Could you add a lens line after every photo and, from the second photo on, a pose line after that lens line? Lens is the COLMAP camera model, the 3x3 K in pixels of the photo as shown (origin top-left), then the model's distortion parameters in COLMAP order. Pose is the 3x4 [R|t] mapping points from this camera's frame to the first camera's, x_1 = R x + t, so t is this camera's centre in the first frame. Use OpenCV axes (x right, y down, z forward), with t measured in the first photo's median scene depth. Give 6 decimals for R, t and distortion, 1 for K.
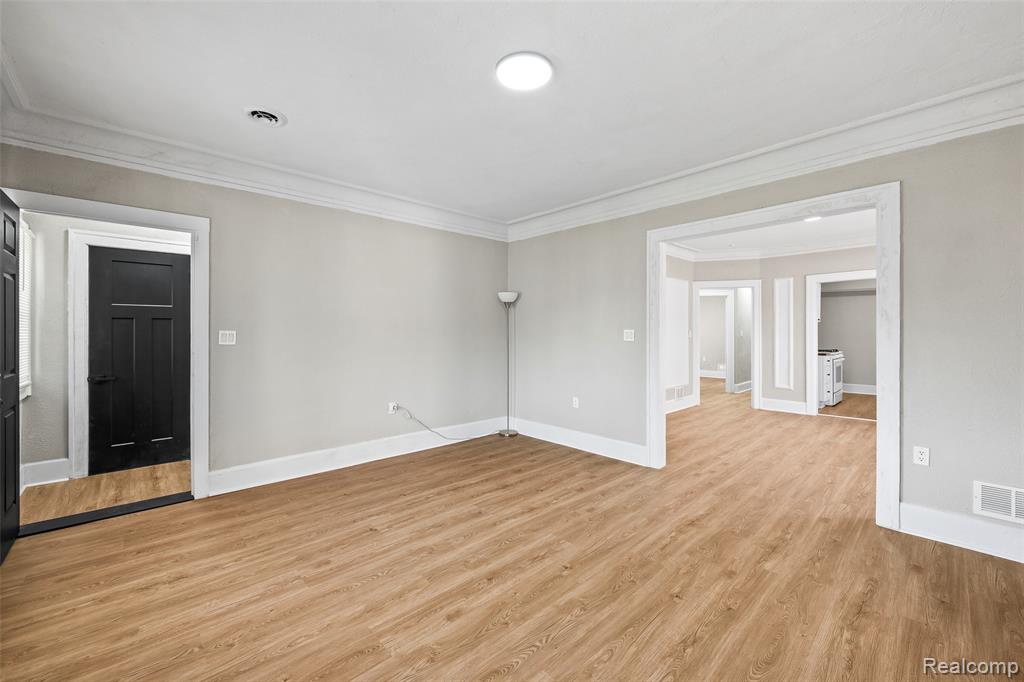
lens RADIAL K [[411.3, 0, 512.0], [0, 411.3, 333.0], [0, 0, 1]] dist [-0.002132, 0.000184]
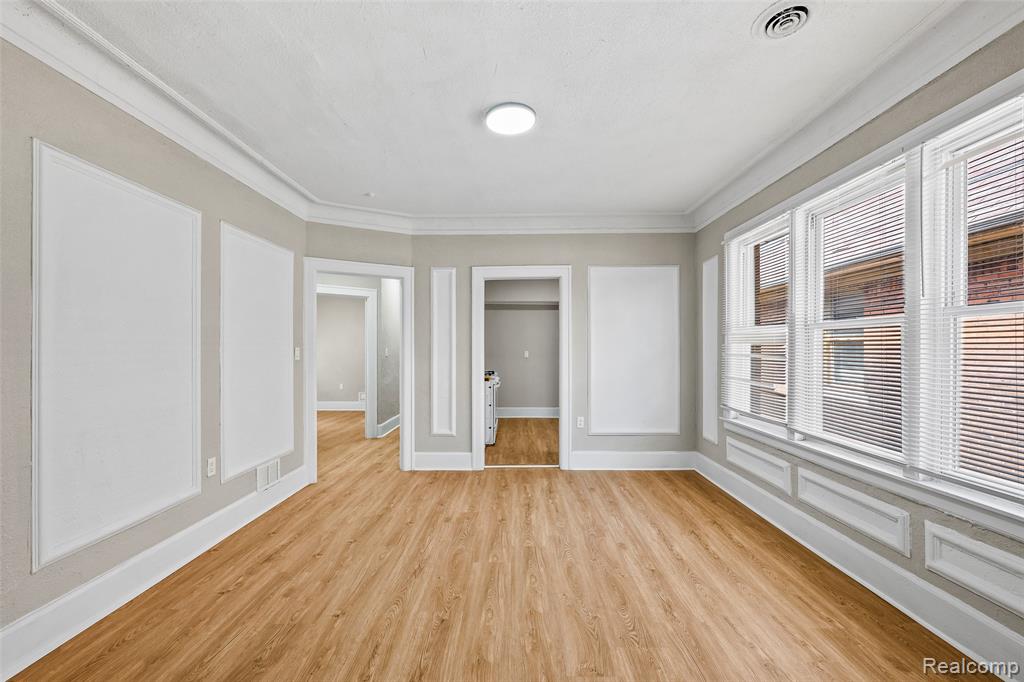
lens RADIAL K [[411.3, 0, 510.0], [0, 411.3, 346.1], [0, 0, 1]] dist [-0.002132, 0.000184]
pose [[0.698210, 0.003084, 0.715886, 0.246266], [0.003014, 0.999969, -0.007247, -0.002479], [-0.715887, 0.007217, 0.698179, 0.433817]]
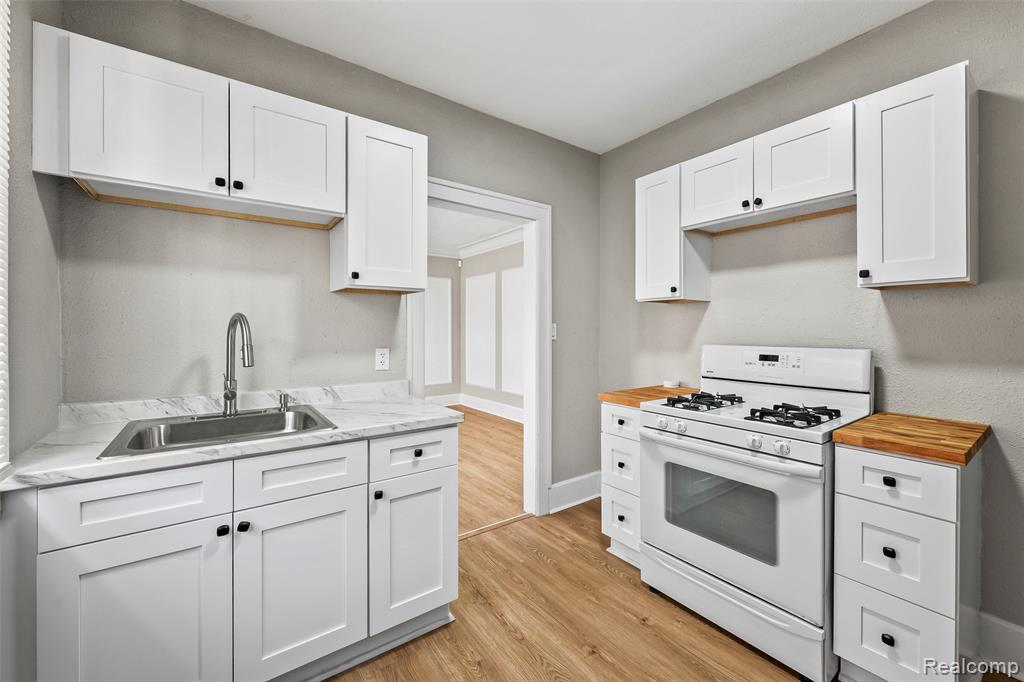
lens RADIAL K [[411.3, 0, 513.3], [0, 411.3, 328.0], [0, 0, 1]] dist [-0.002132, 0.000184]
pose [[-0.116819, 0.002999, -0.993149, 1.121318], [-0.001170, 0.999994, 0.003158, -0.004760], [0.993153, 0.001531, -0.116815, 0.962797]]
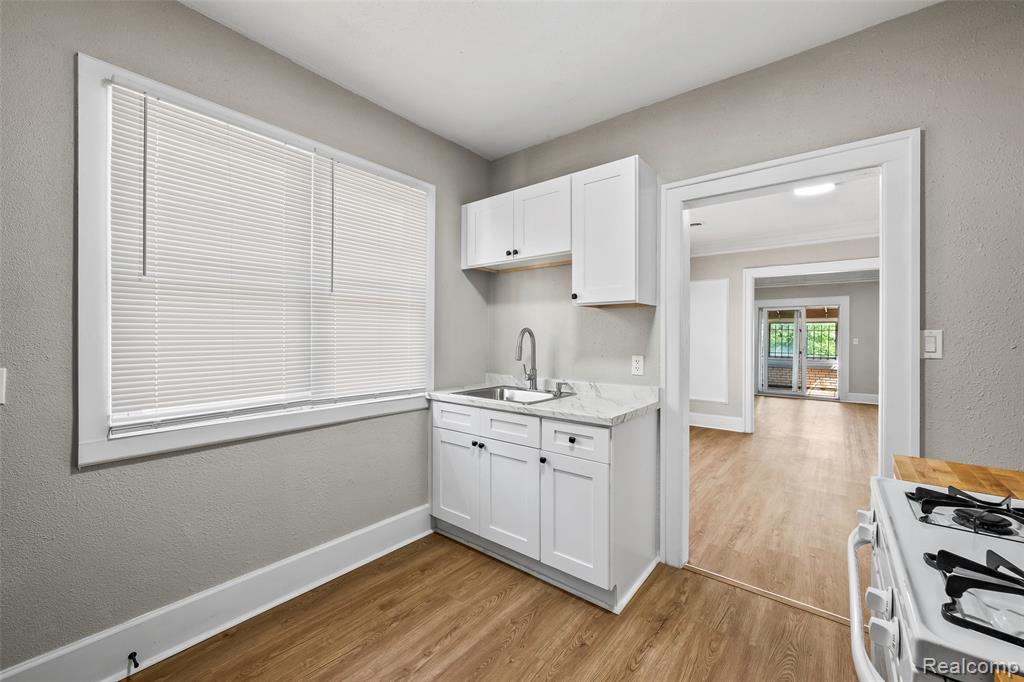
lens RADIAL K [[411.3, 0, 515.8], [0, 411.3, 339.5], [0, 0, 1]] dist [-0.002132, 0.000184]
pose [[-0.989077, -0.002214, -0.147386, 0.970827], [-0.002905, 0.999986, 0.004470, -0.002982], [0.147374, 0.004850, -0.989069, 1.161579]]
